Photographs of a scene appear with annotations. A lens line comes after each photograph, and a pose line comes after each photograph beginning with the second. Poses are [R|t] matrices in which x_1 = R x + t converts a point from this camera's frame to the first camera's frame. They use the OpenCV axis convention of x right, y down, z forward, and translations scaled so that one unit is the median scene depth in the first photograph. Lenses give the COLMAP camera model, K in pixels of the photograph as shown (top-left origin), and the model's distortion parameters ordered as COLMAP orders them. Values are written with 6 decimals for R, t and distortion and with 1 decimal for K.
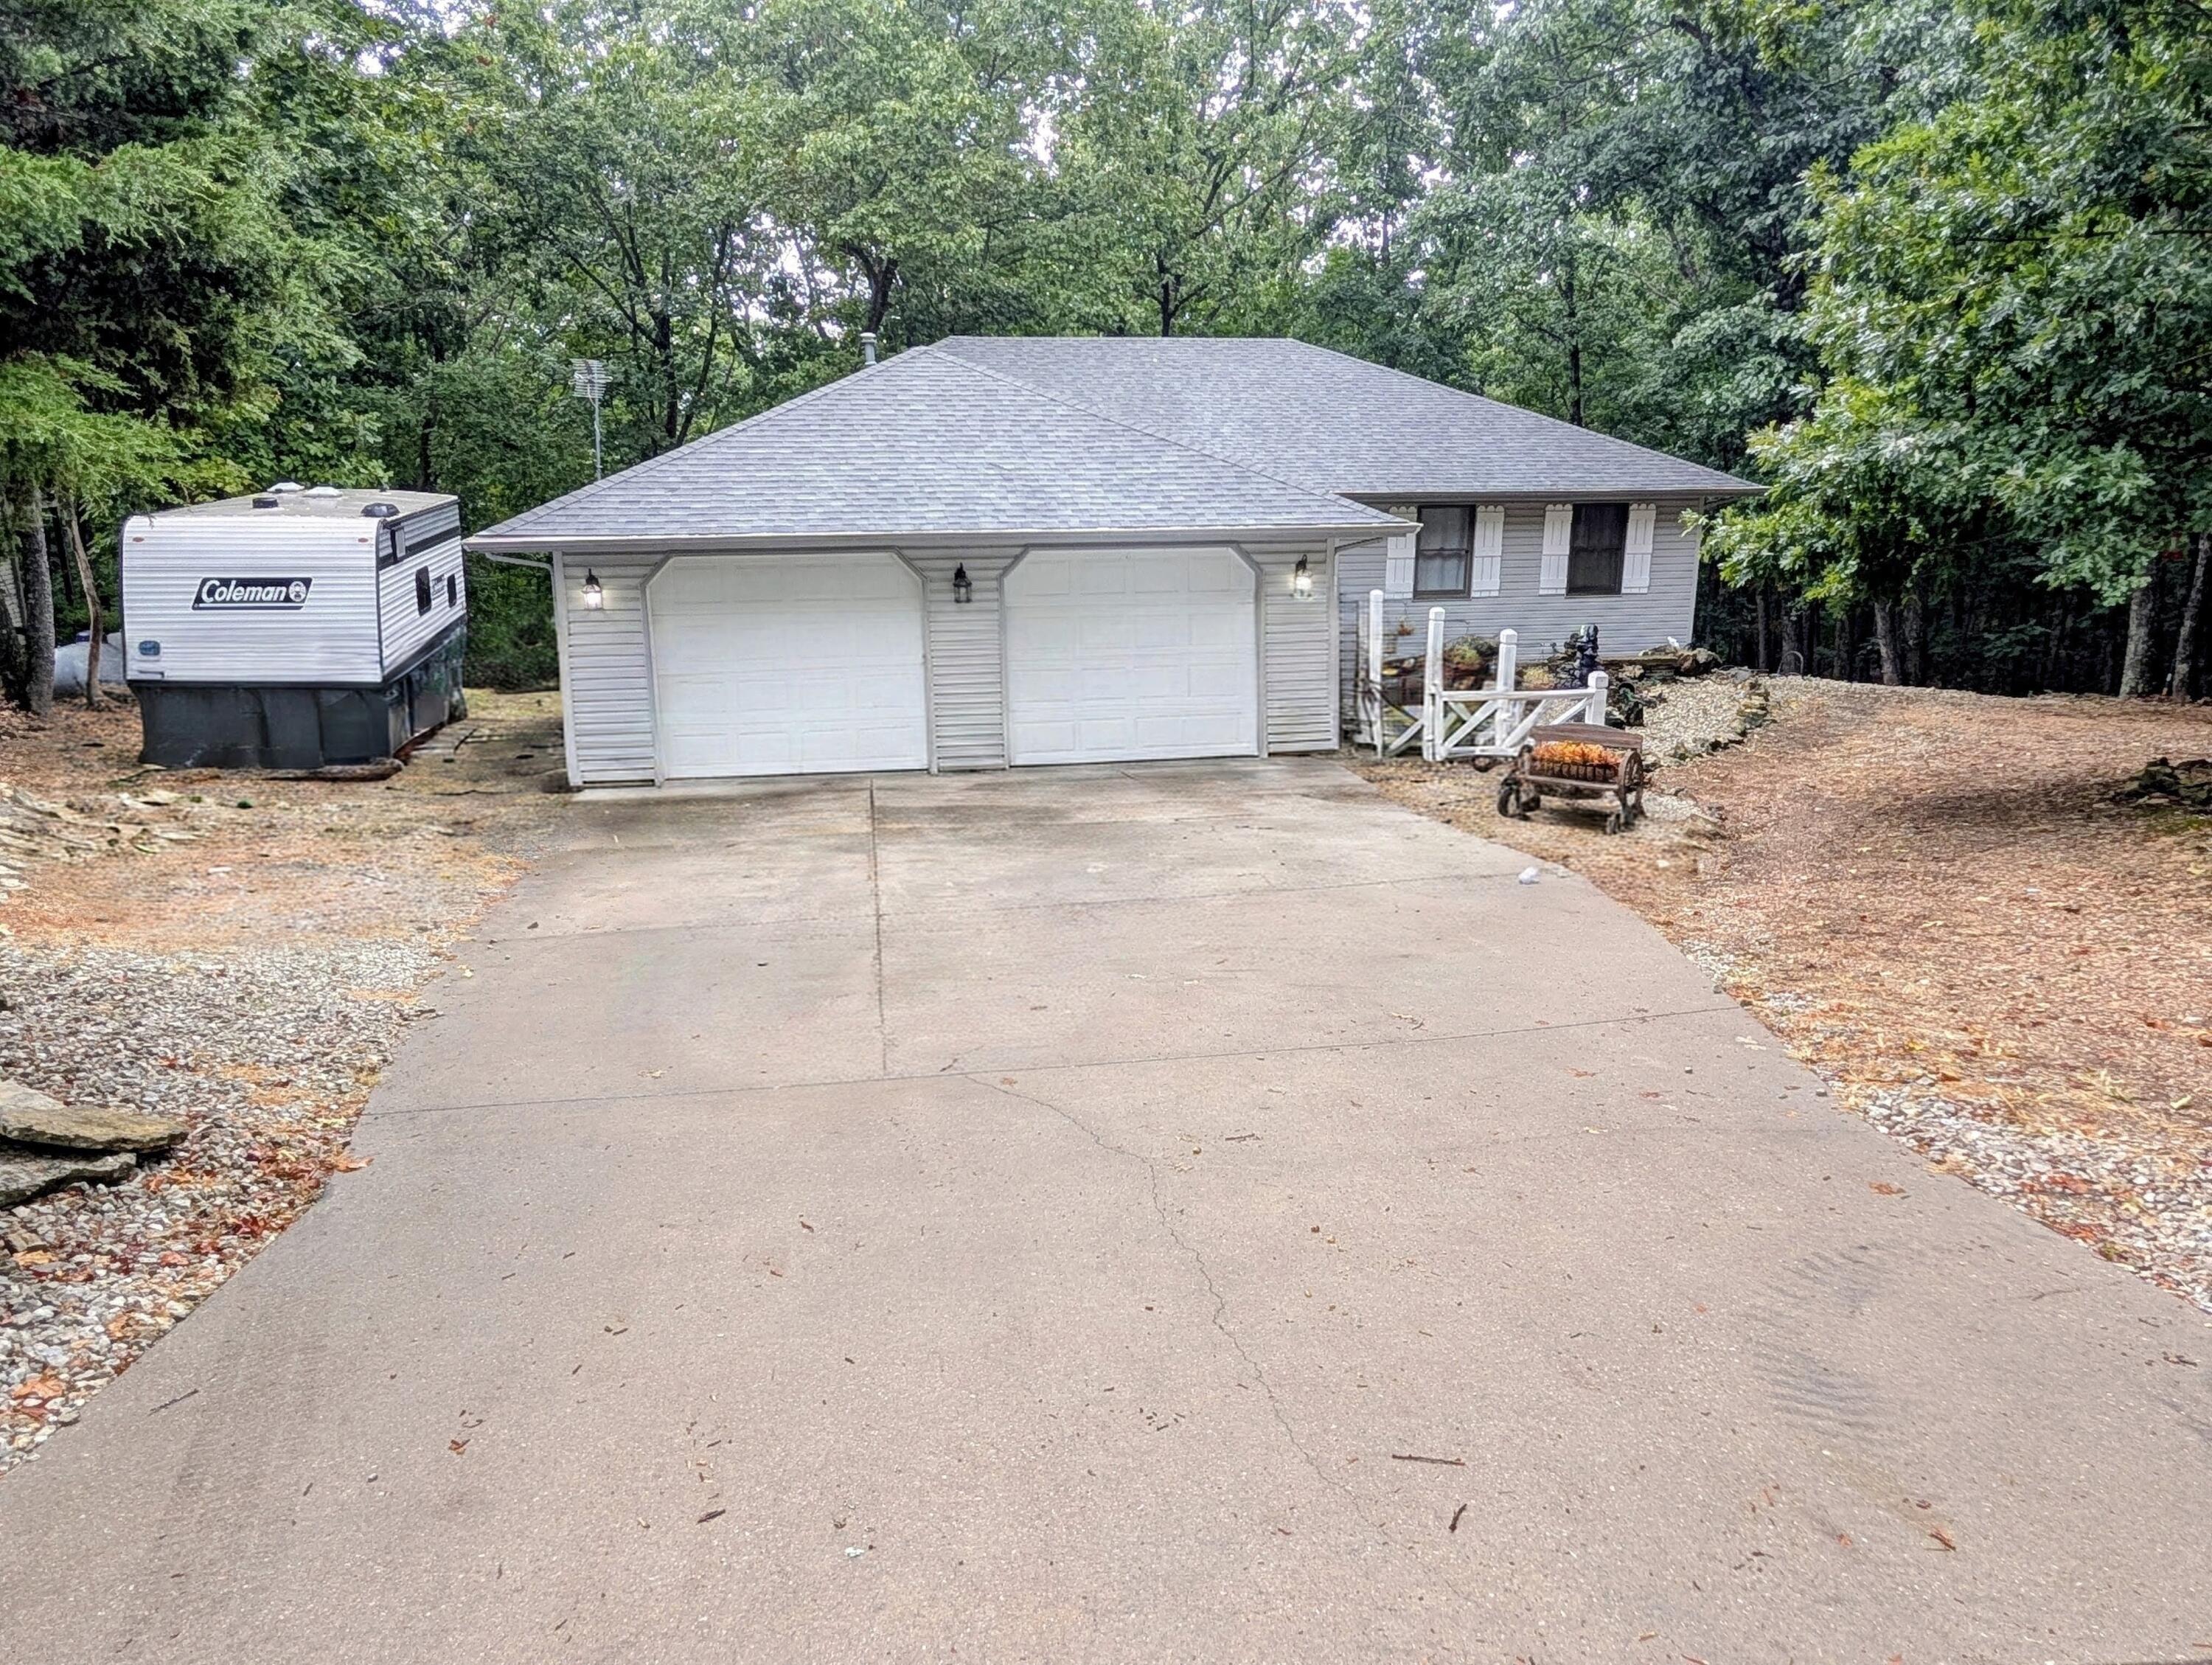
lens RADIAL K [[783.1, 0, 955.1], [0, 783.1, 830.3], [0, 0, 1]] dist [-0.000723, -0.000489]
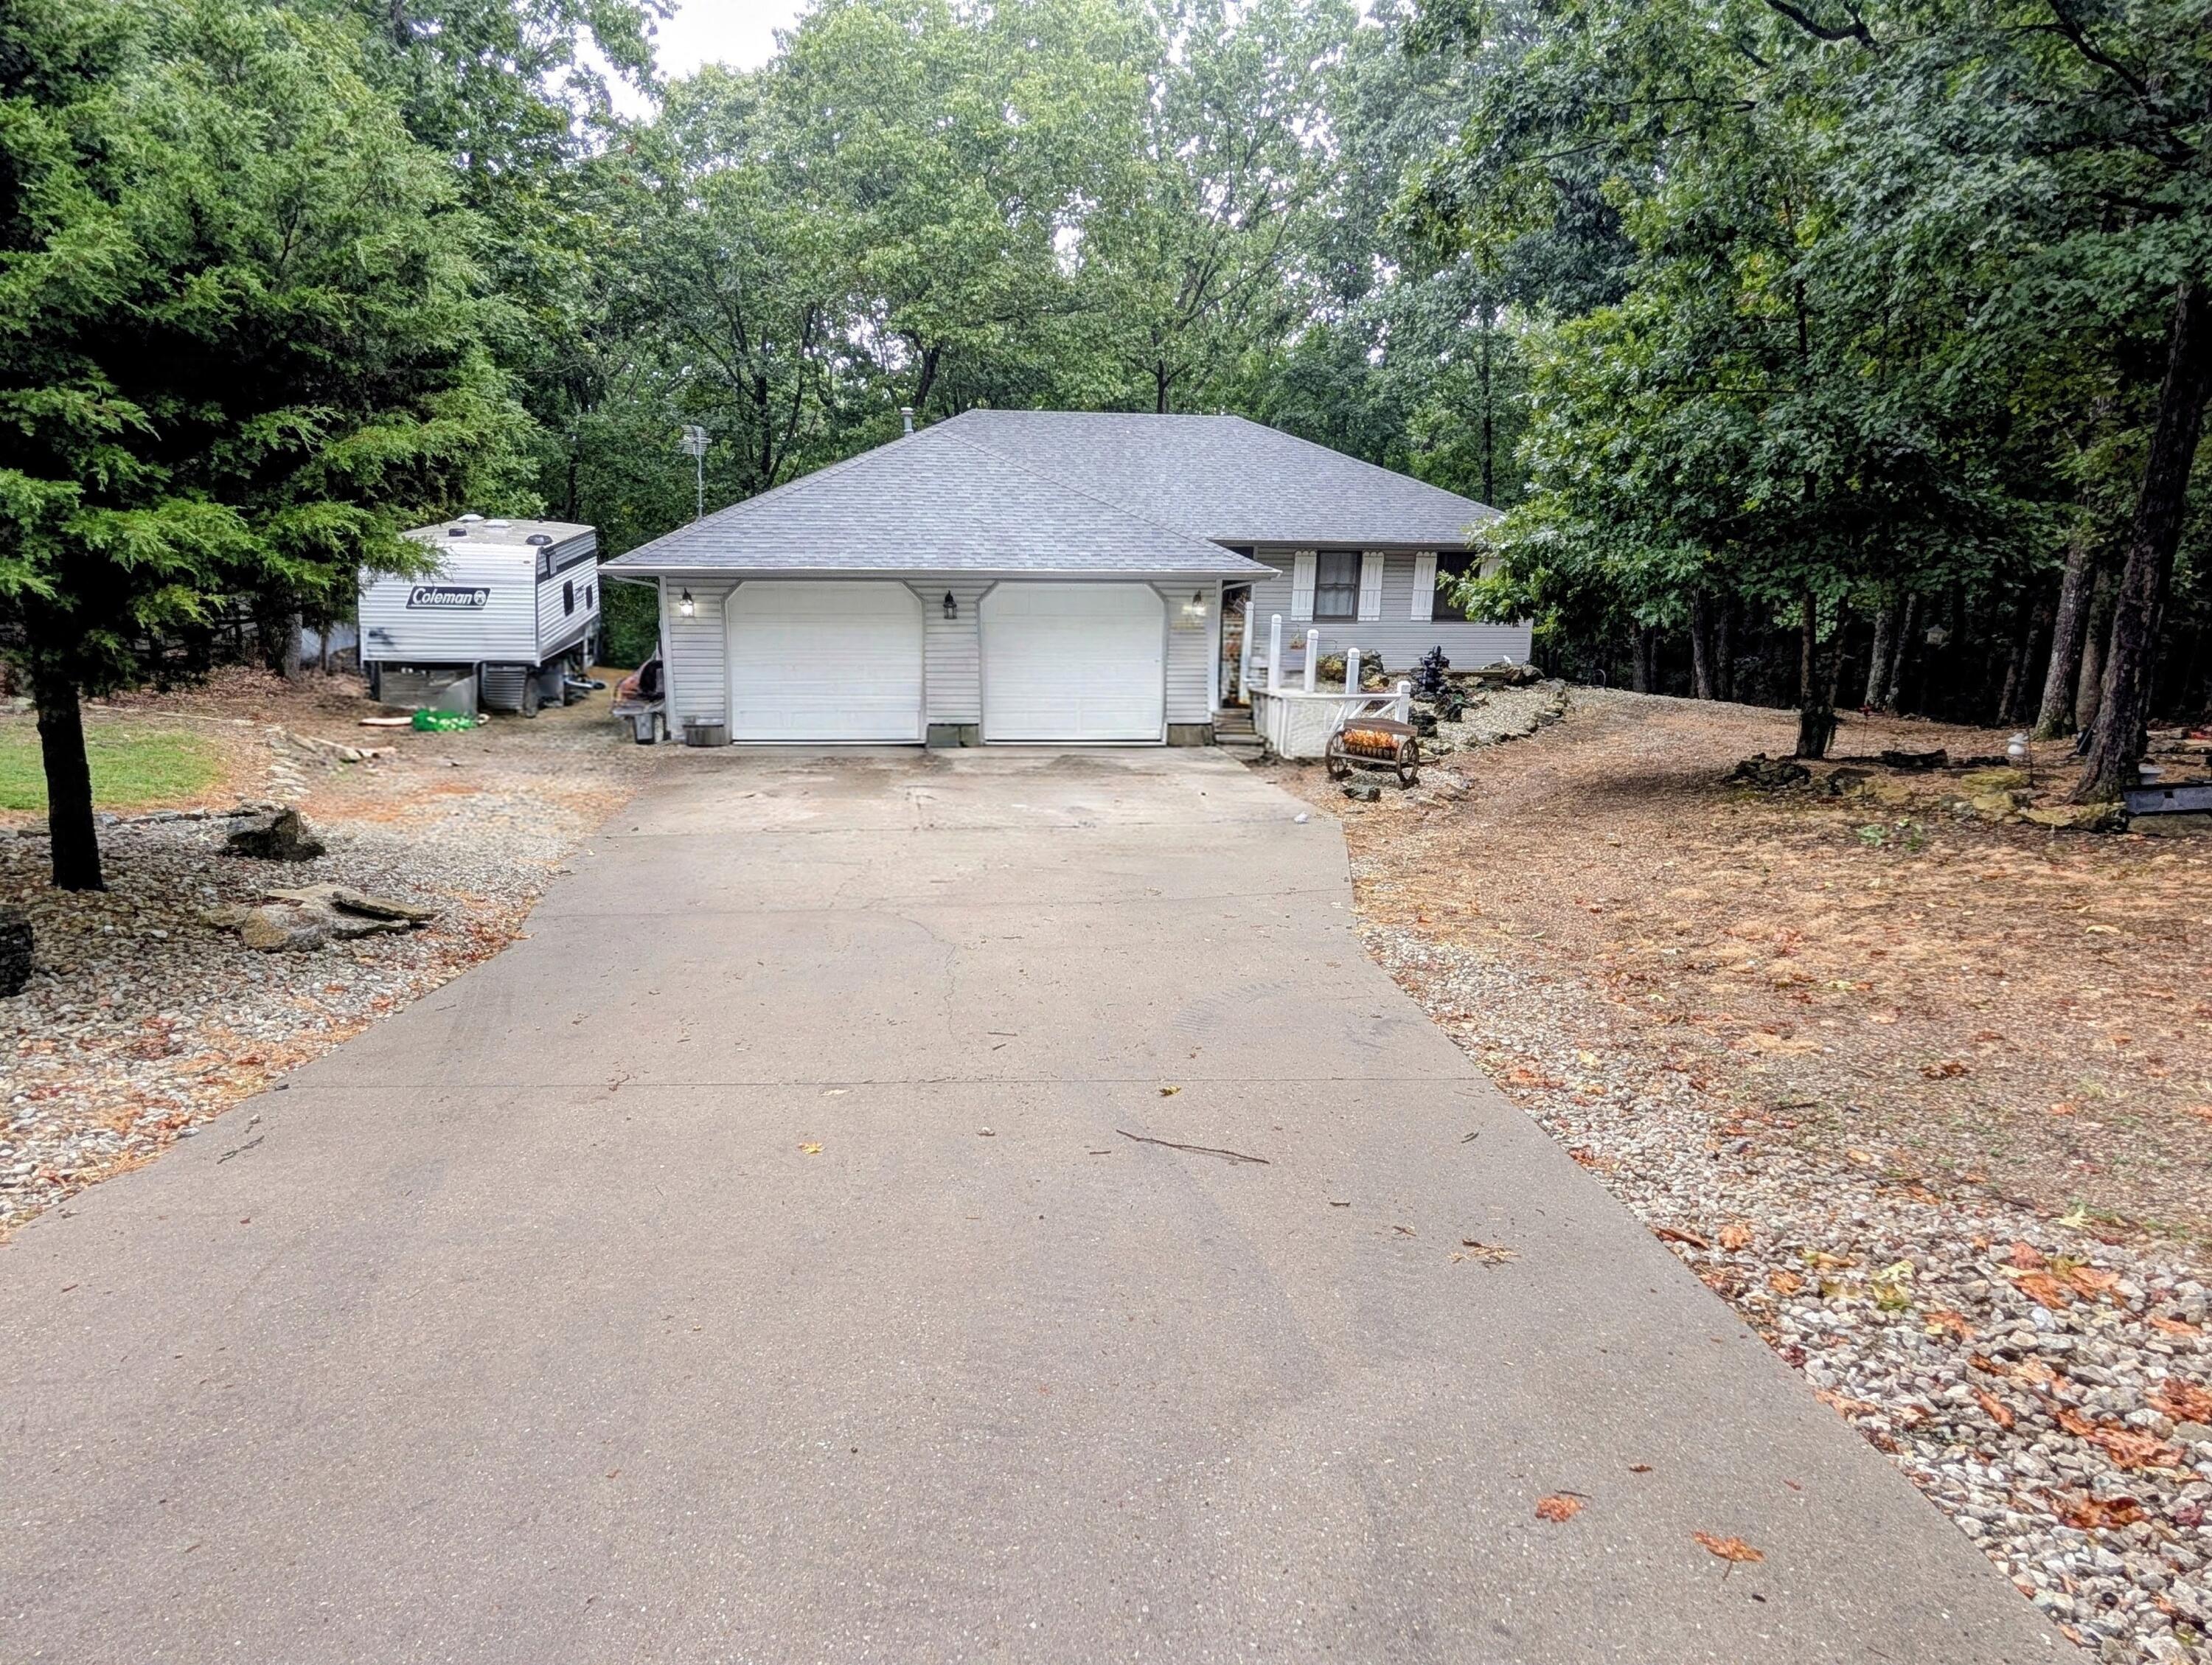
lens RADIAL K [[825.5, 0, 1106.0], [0, 825.5, 832.5], [0, 0, 1]] dist [-0.001491, -0.000055]
pose [[0.999448, 0.030892, -0.012191, 0.272996], [-0.030757, 0.999465, 0.011106, 0.056778], [0.012528, -0.010725, 0.999864, -0.409059]]
